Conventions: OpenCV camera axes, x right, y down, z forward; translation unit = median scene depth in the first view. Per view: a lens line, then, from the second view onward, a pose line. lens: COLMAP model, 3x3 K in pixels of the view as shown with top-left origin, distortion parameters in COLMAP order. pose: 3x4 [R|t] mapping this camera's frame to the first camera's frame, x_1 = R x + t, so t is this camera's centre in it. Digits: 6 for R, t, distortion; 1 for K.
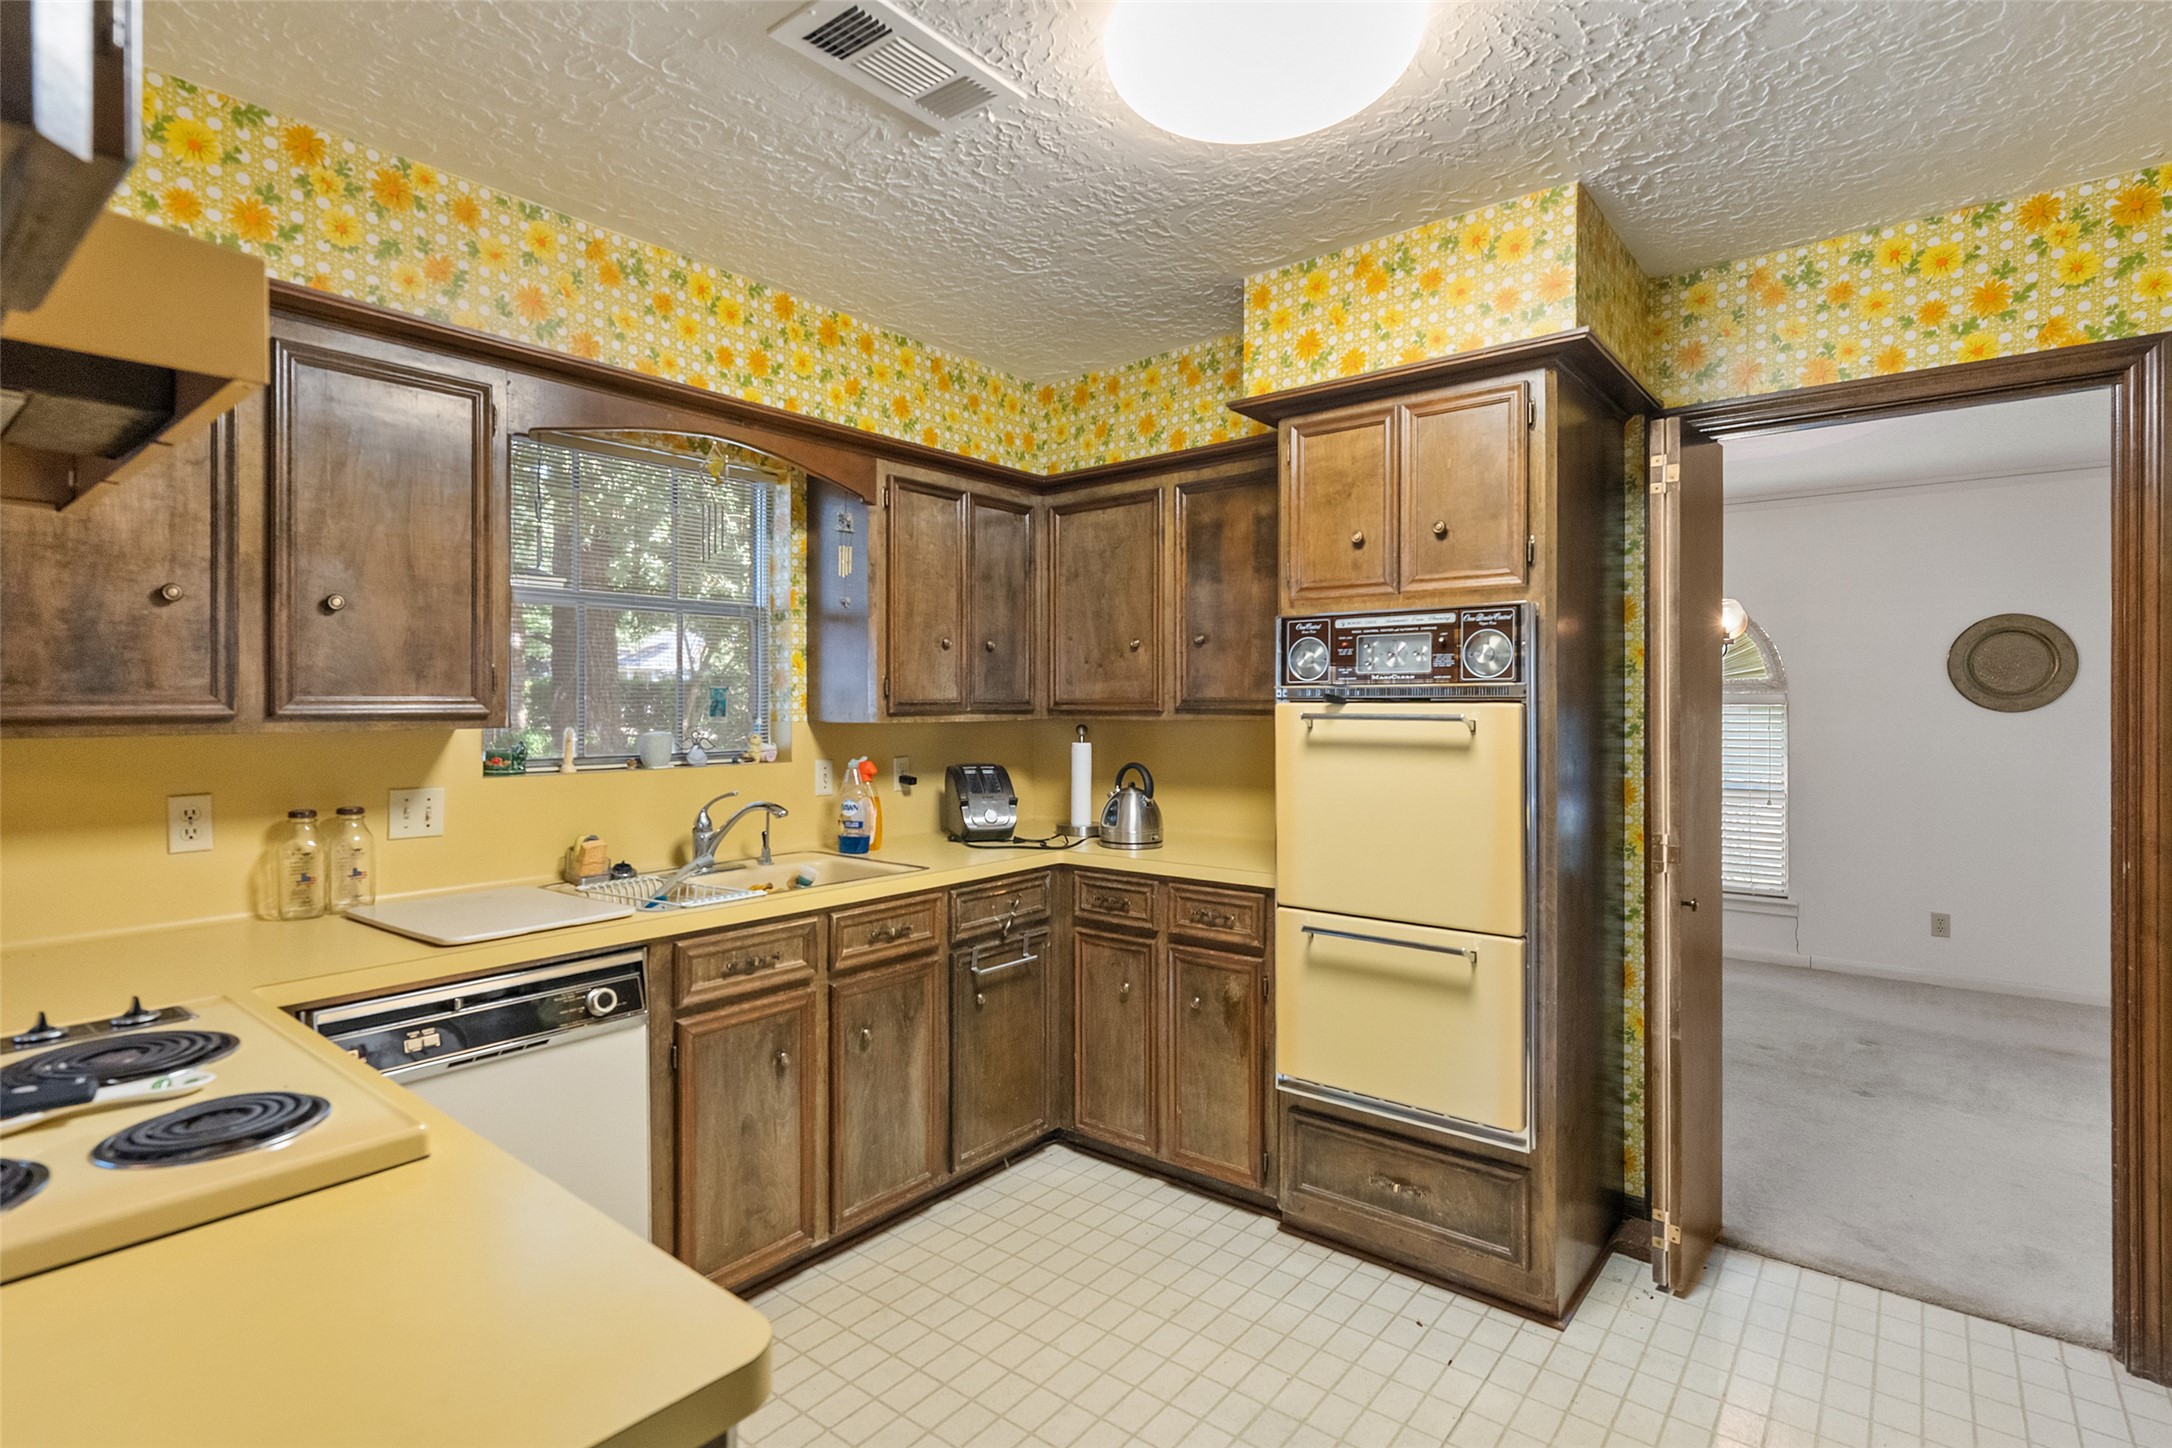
lens RADIAL K [[1064.9, 0, 1075.5], [0, 1064.9, 703.7], [0, 0, 1]] dist [0.002756, 0.001003]
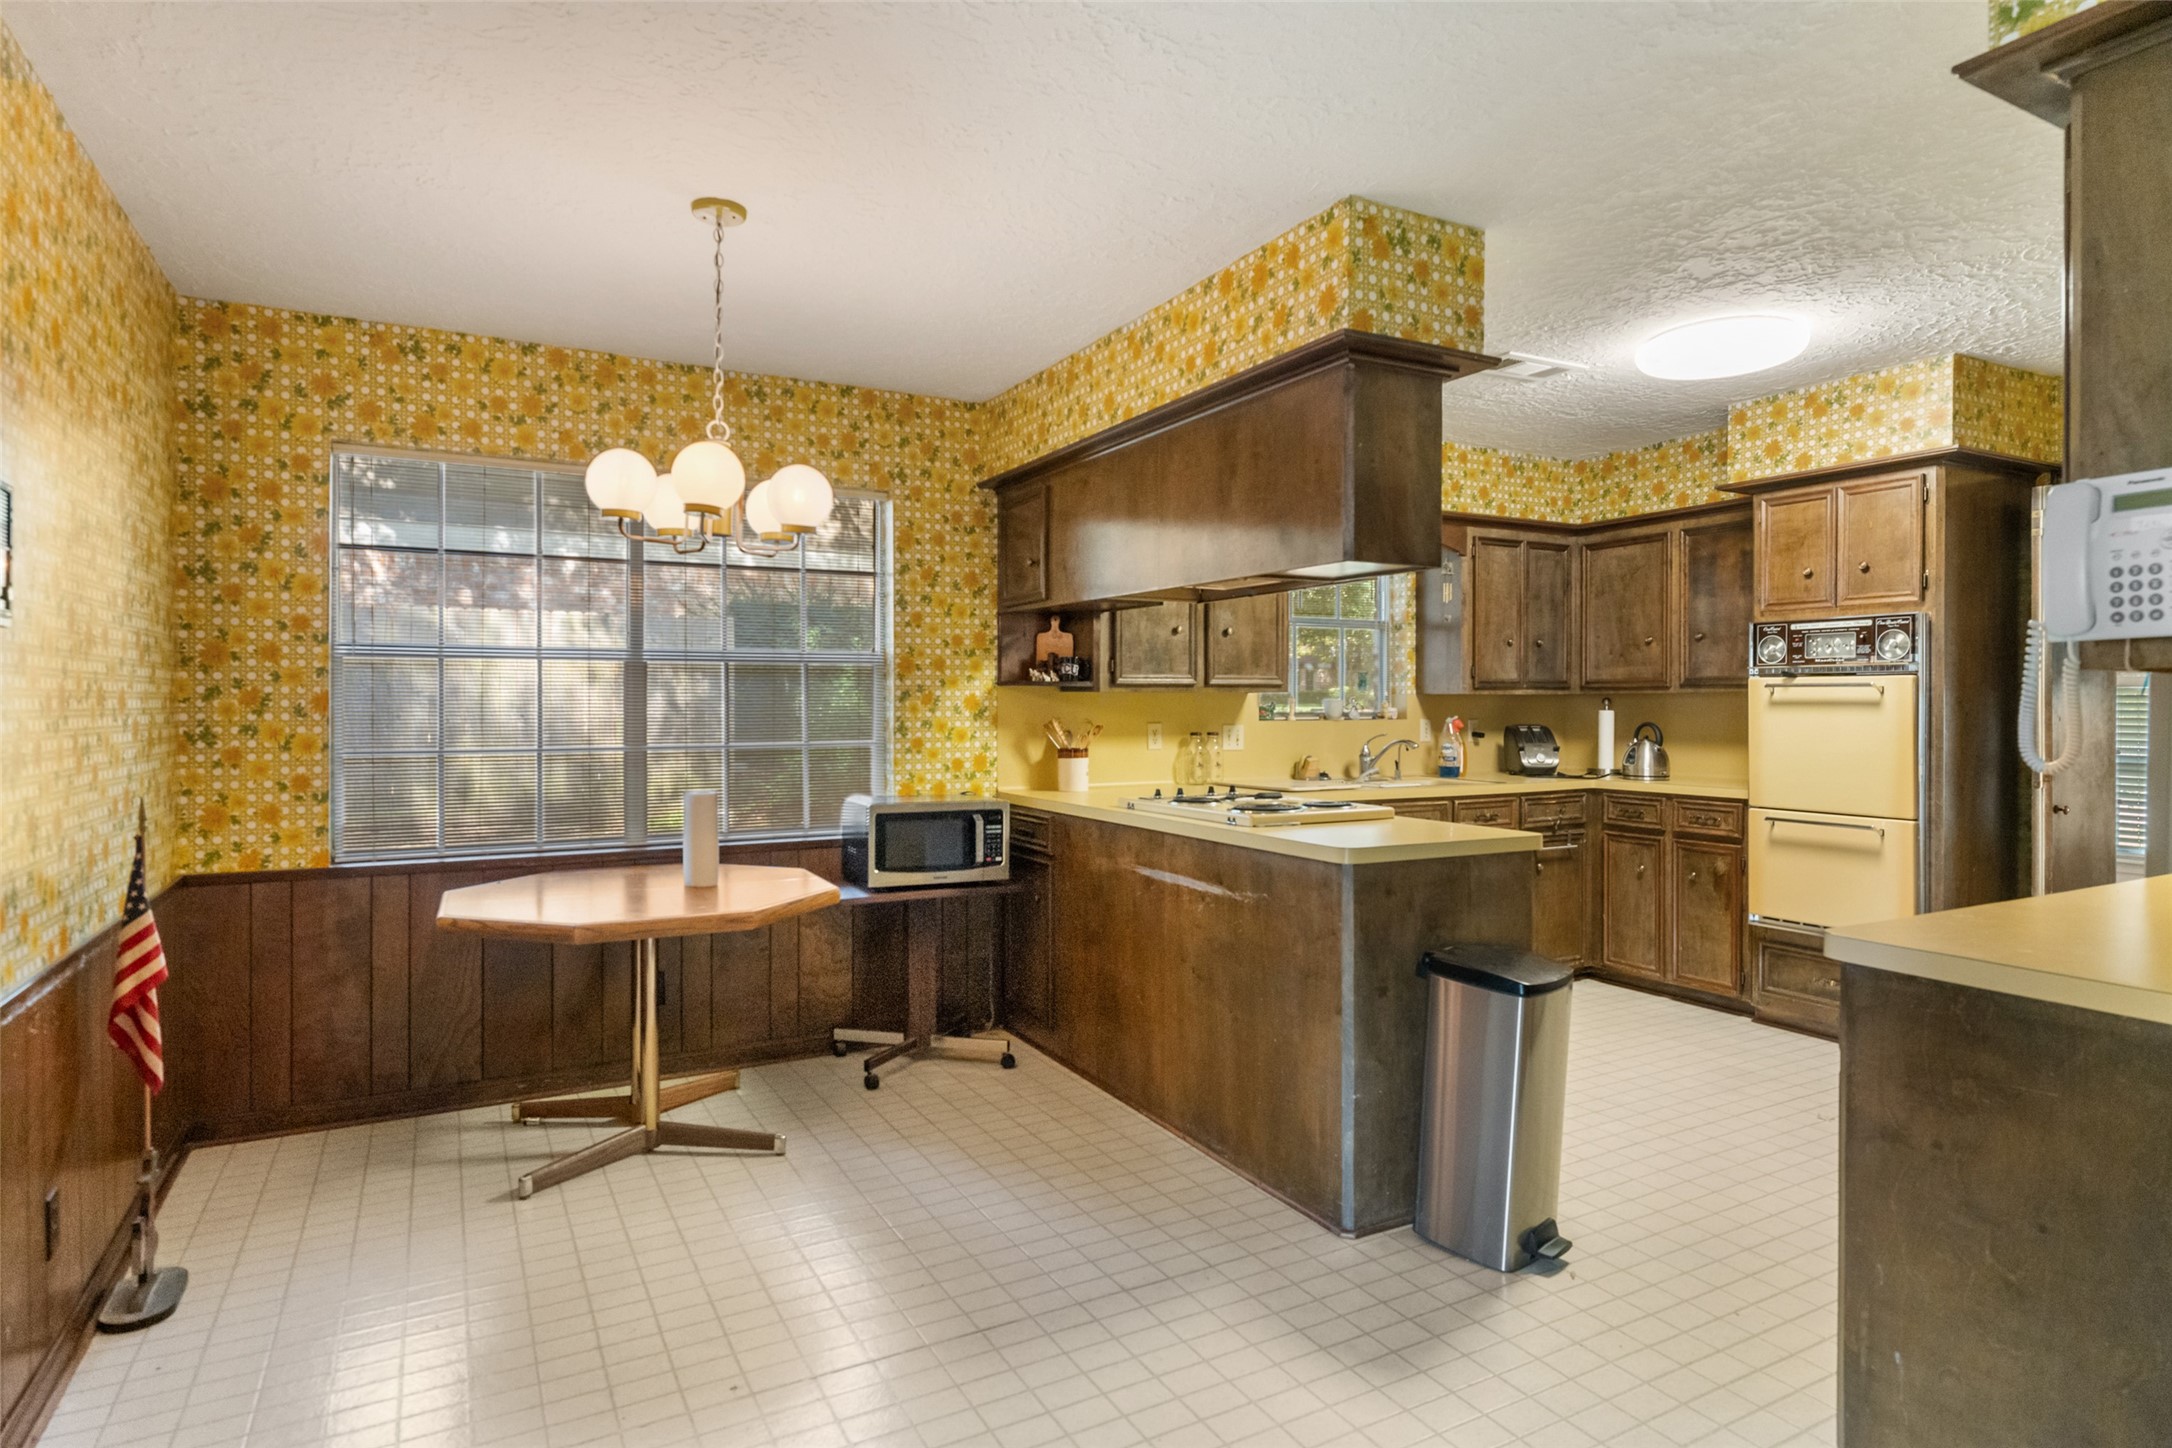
lens RADIAL K [[1172.1, 0, 1072.9], [0, 1172.1, 707.8], [0, 0, 1]] dist [-0.000968, 0.002960]
pose [[0.921168, 0.002990, -0.389154, -0.056504], [-0.000839, 0.999983, 0.005697, 0.033981], [0.389165, -0.004921, 0.921155, -0.965772]]
